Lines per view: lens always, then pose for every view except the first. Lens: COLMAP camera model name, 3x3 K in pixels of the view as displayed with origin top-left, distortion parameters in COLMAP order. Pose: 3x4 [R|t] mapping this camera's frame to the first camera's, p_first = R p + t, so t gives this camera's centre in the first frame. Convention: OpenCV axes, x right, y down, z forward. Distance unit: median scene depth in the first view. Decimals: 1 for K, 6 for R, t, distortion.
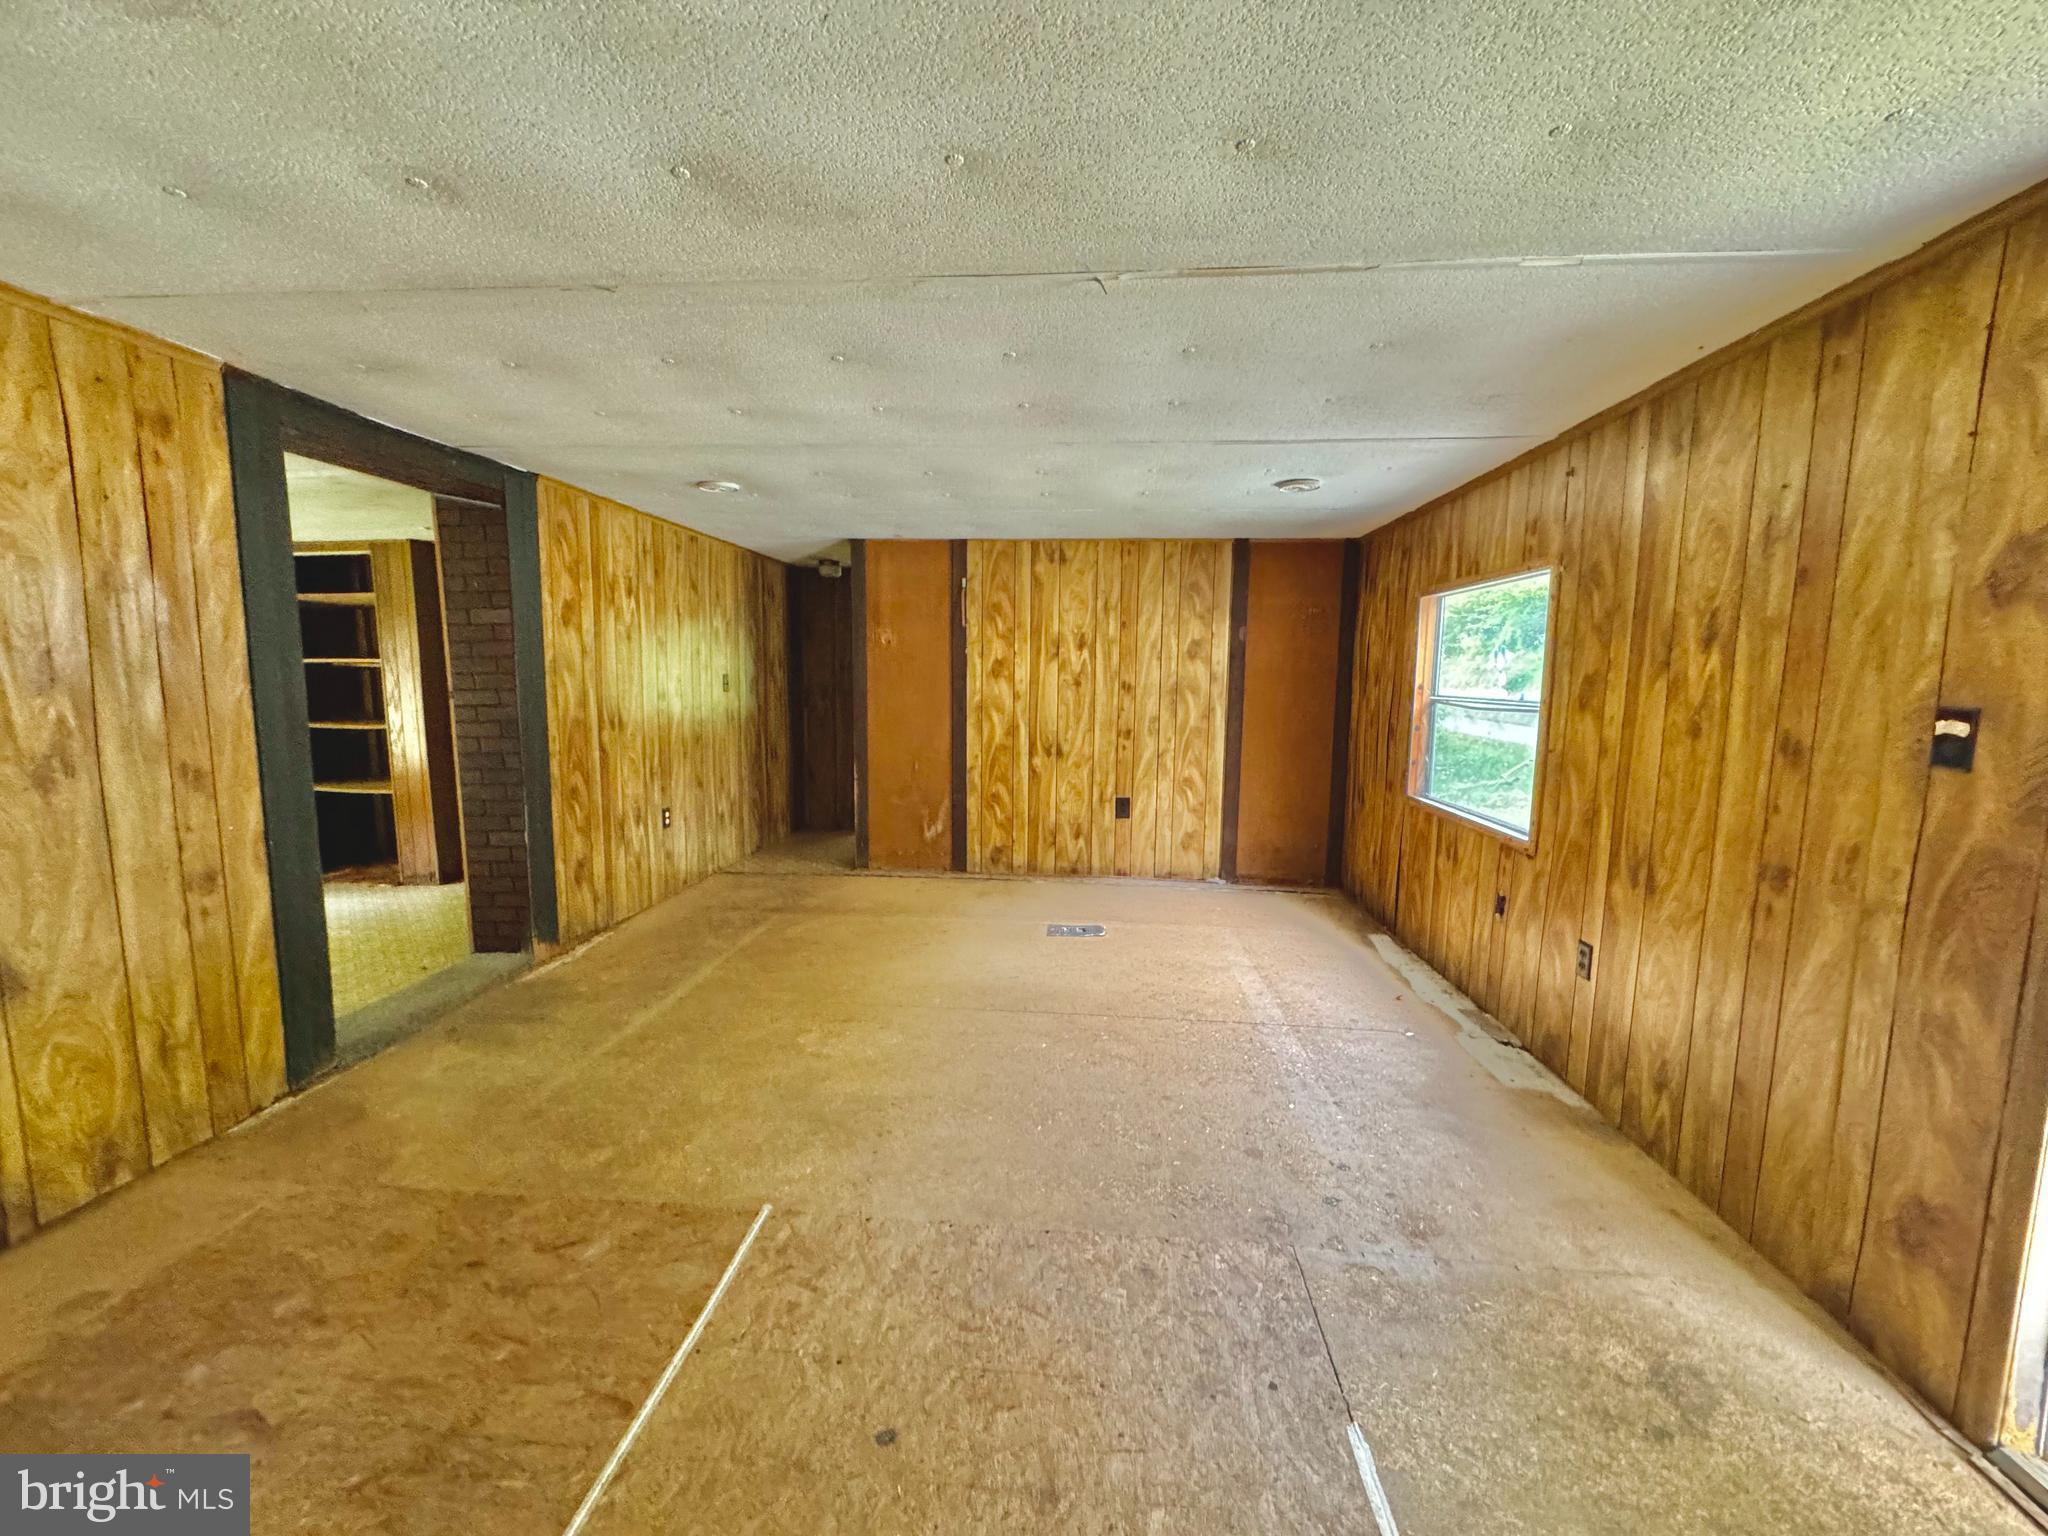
lens RADIAL K [[814.9, 0, 1028.0], [0, 814.9, 768.2], [0, 0, 1]] dist [-0.005059, 0.000416]
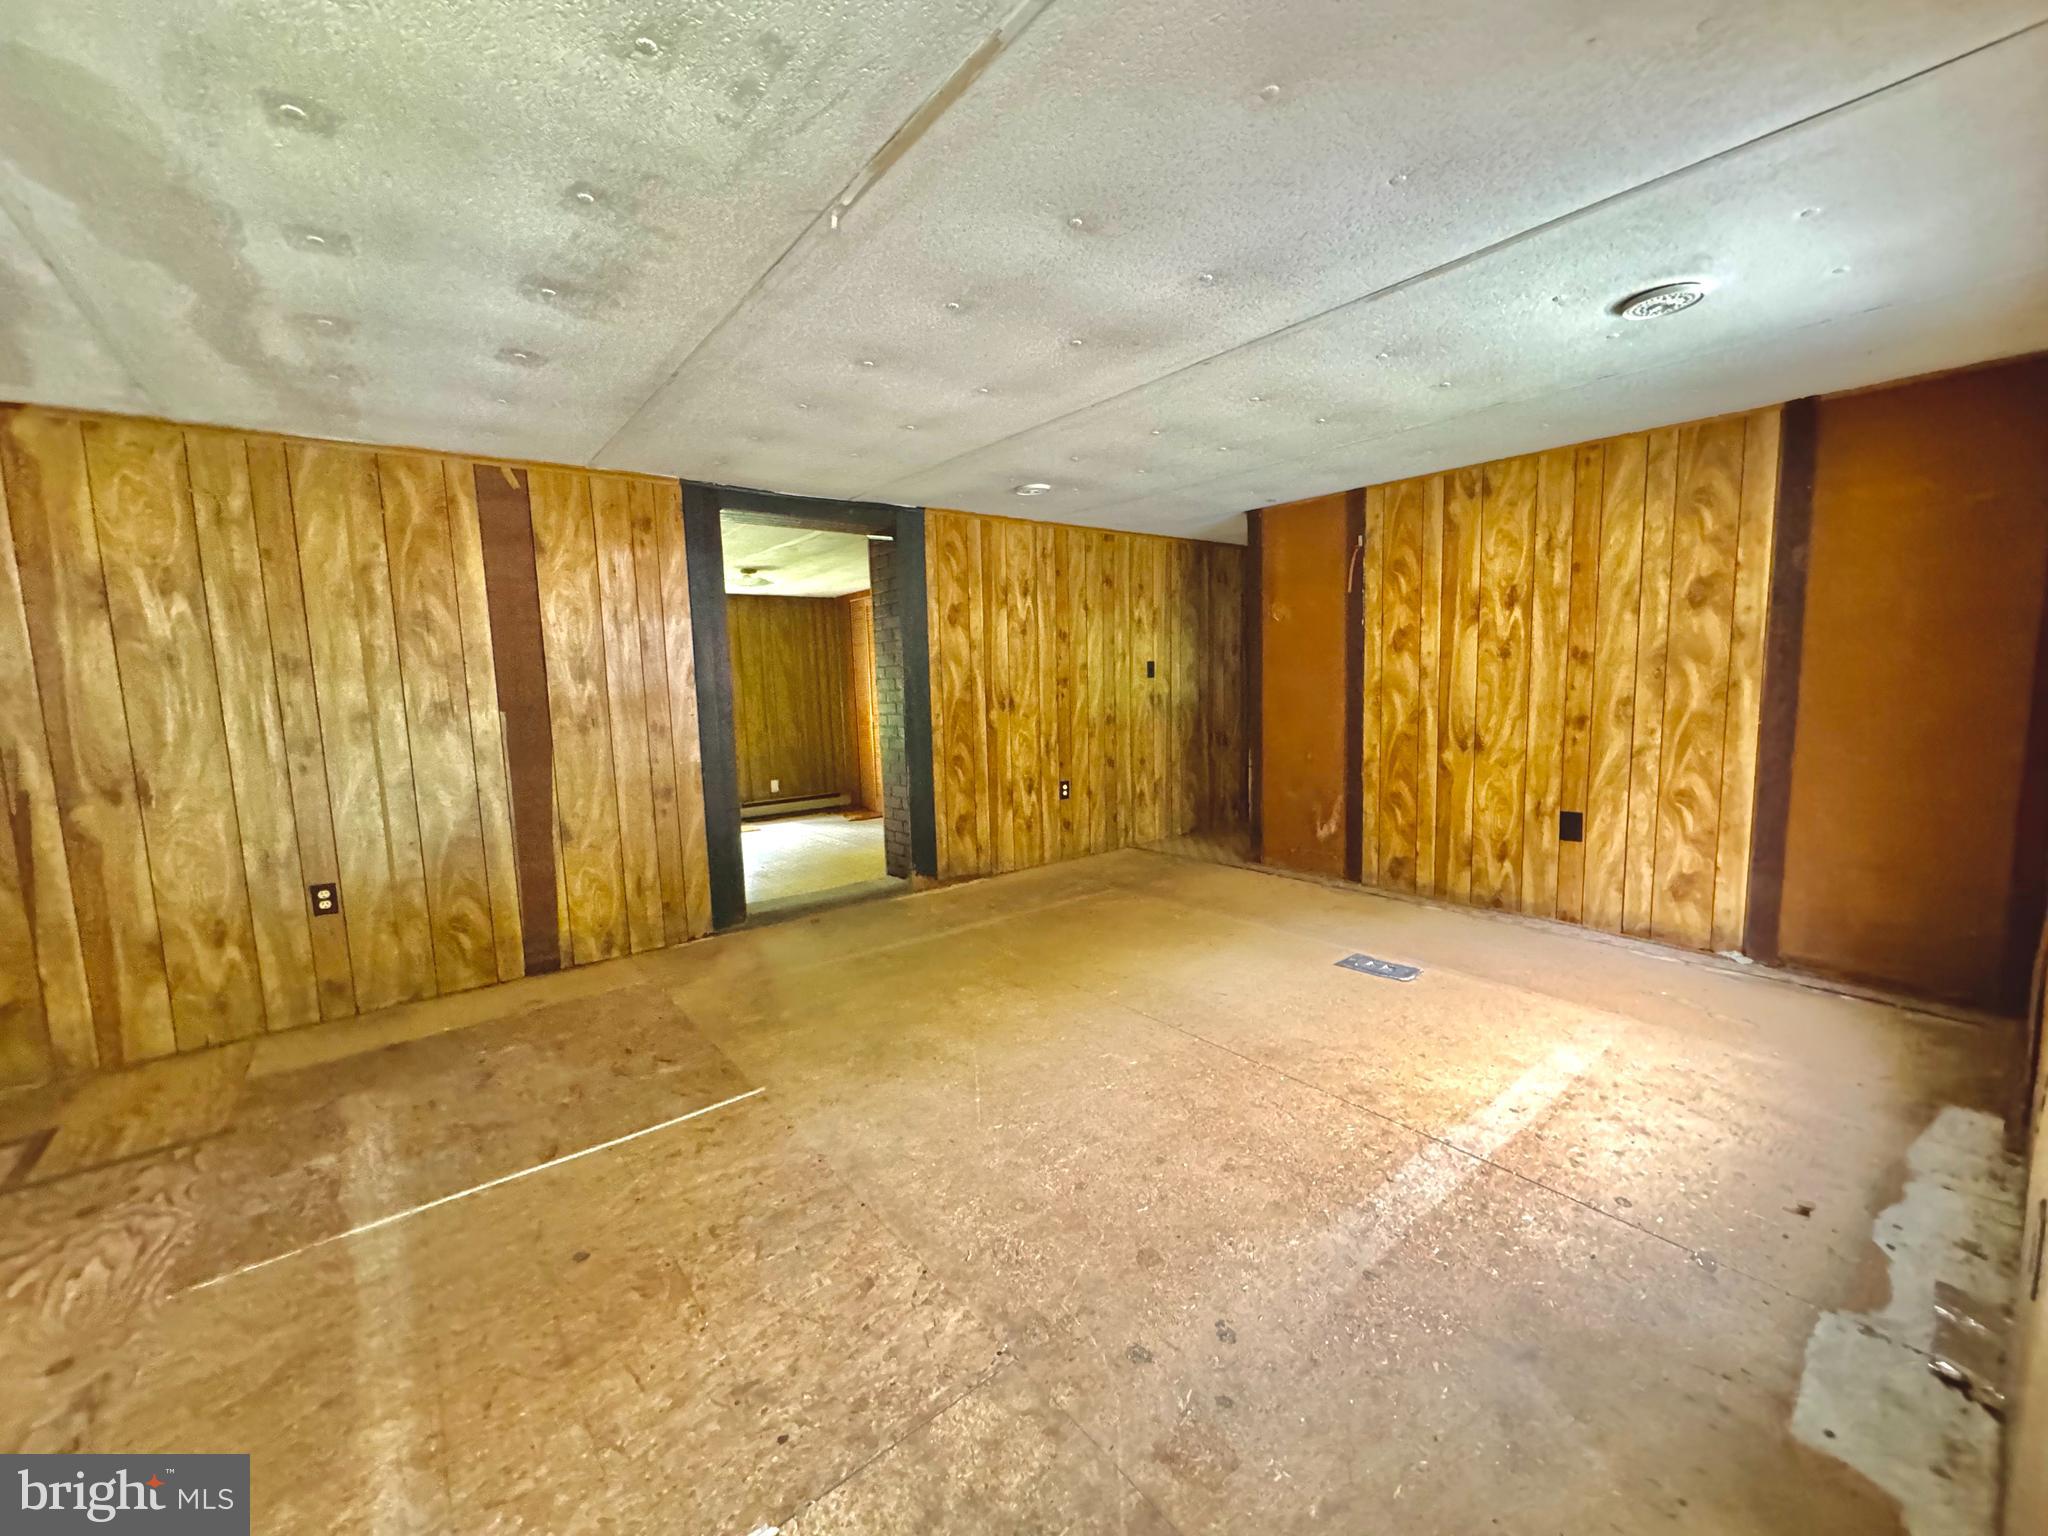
lens RADIAL K [[814.9, 0, 1024.3], [0, 814.9, 769.7], [0, 0, 1]] dist [-0.005059, 0.000416]
pose [[0.682927, 0.055144, -0.728402, 0.369851], [-0.048739, 0.998364, 0.029885, 0.001988], [0.728859, 0.015093, 0.684498, 0.200785]]
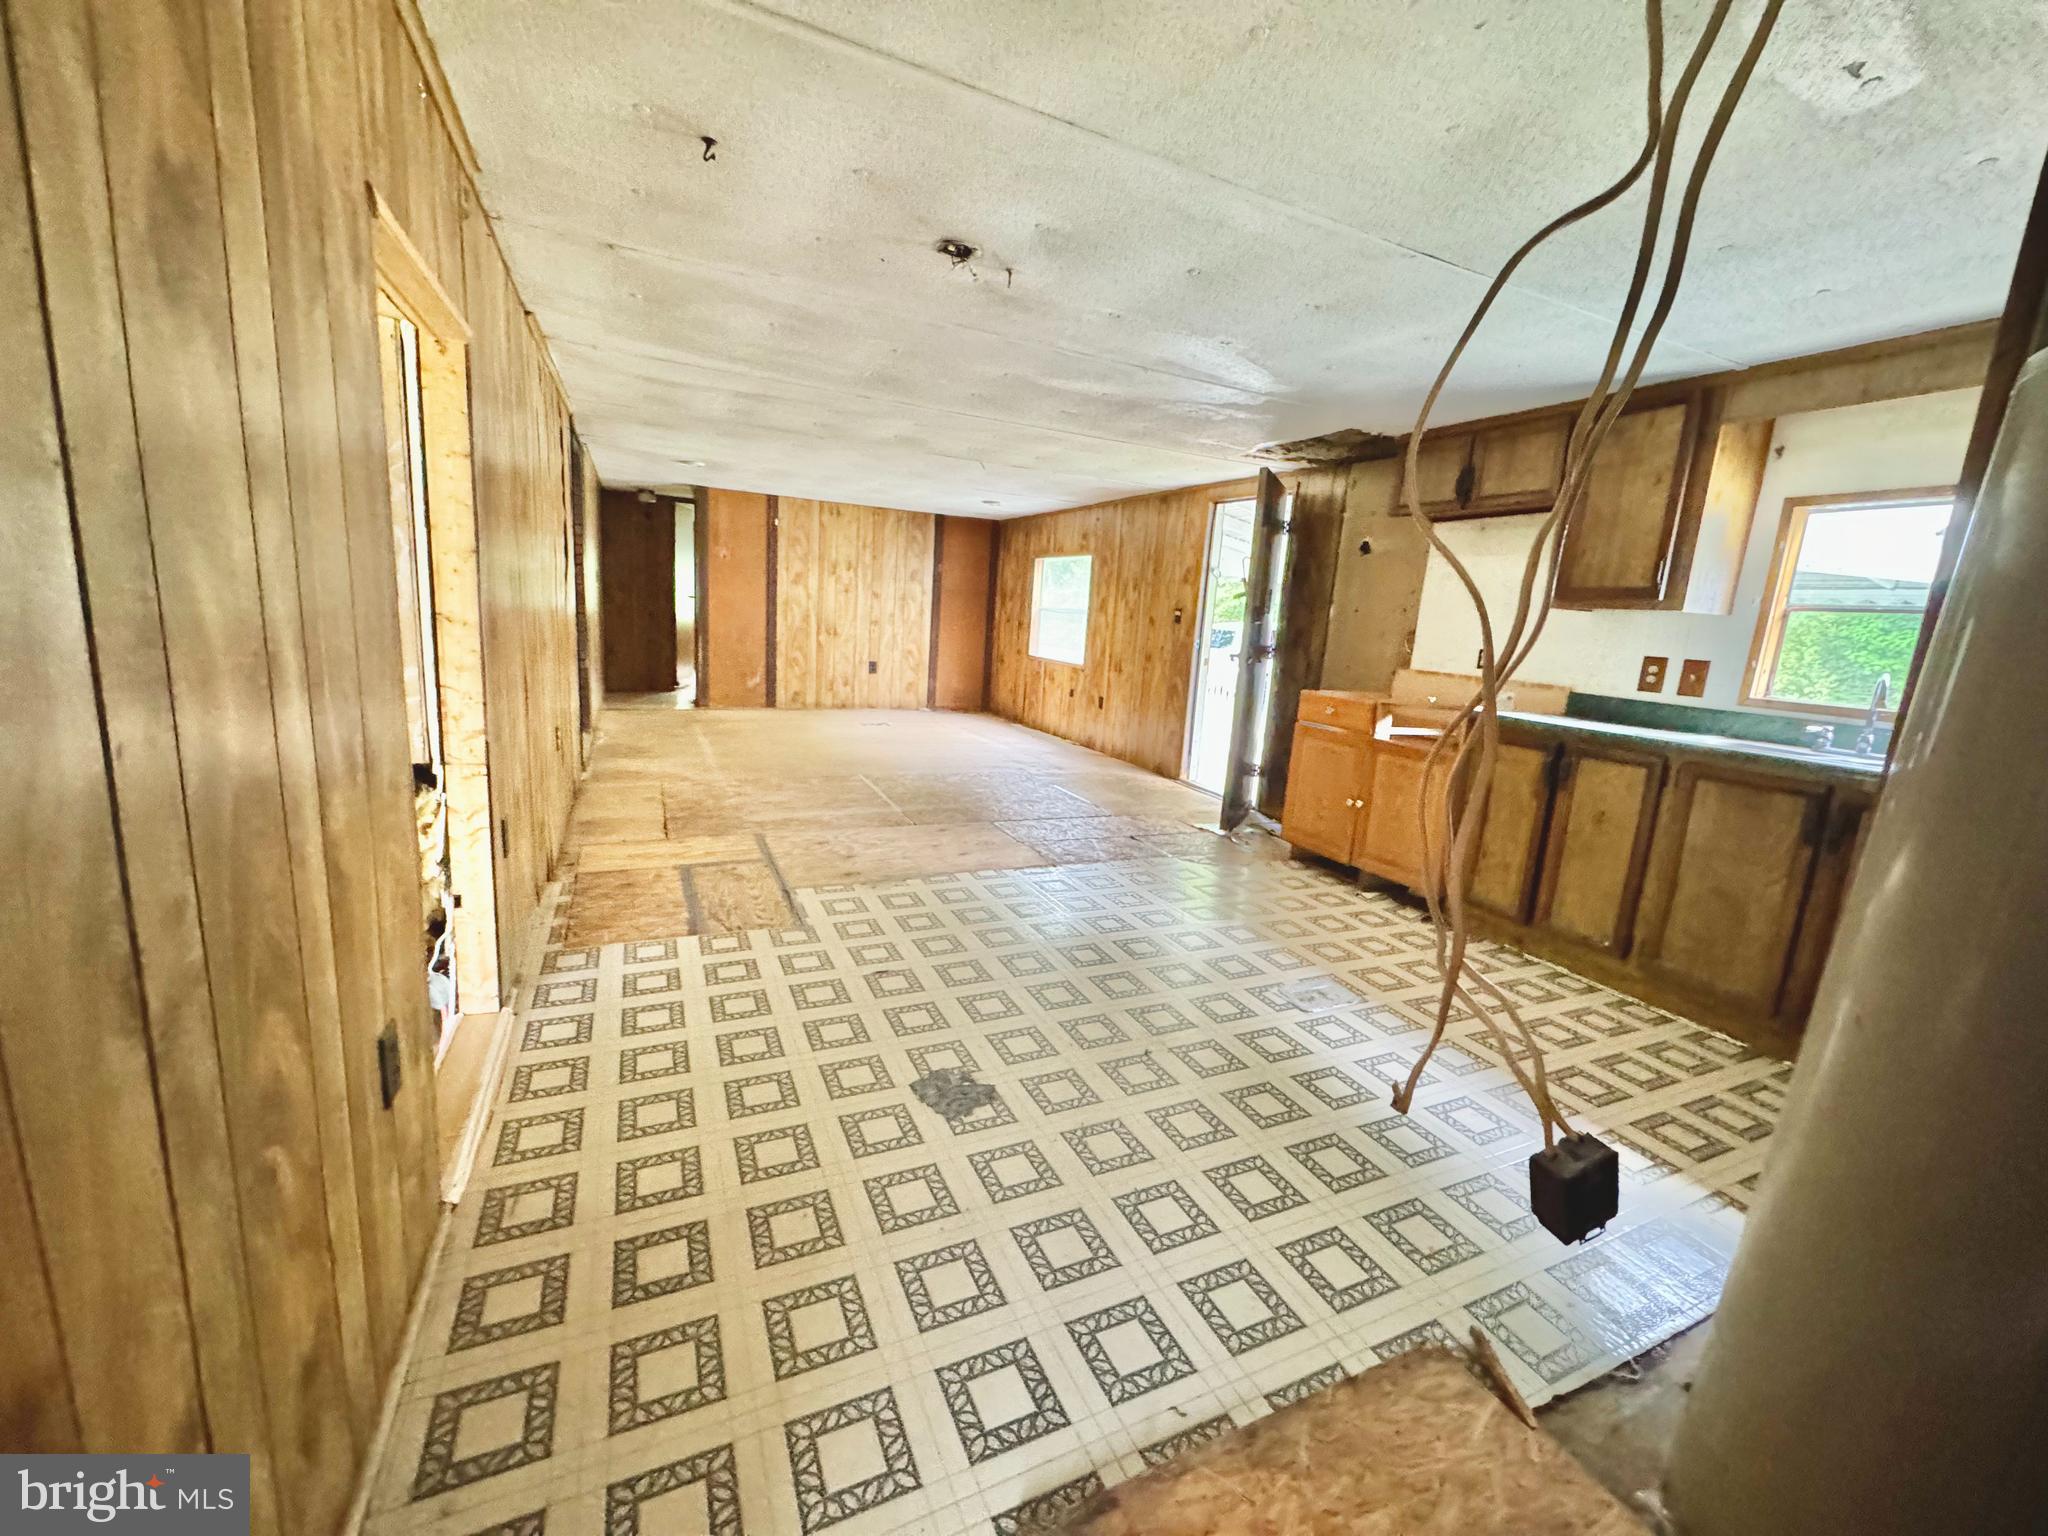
lens RADIAL K [[814.9, 0, 1031.0], [0, 814.9, 765.1], [0, 0, 1]] dist [-0.005059, 0.000416]
pose [[0.864044, -0.048861, 0.501040, -0.555075], [0.002186, 0.995633, 0.093324, 0.113967], [-0.503412, -0.079541, 0.860378, -0.772849]]
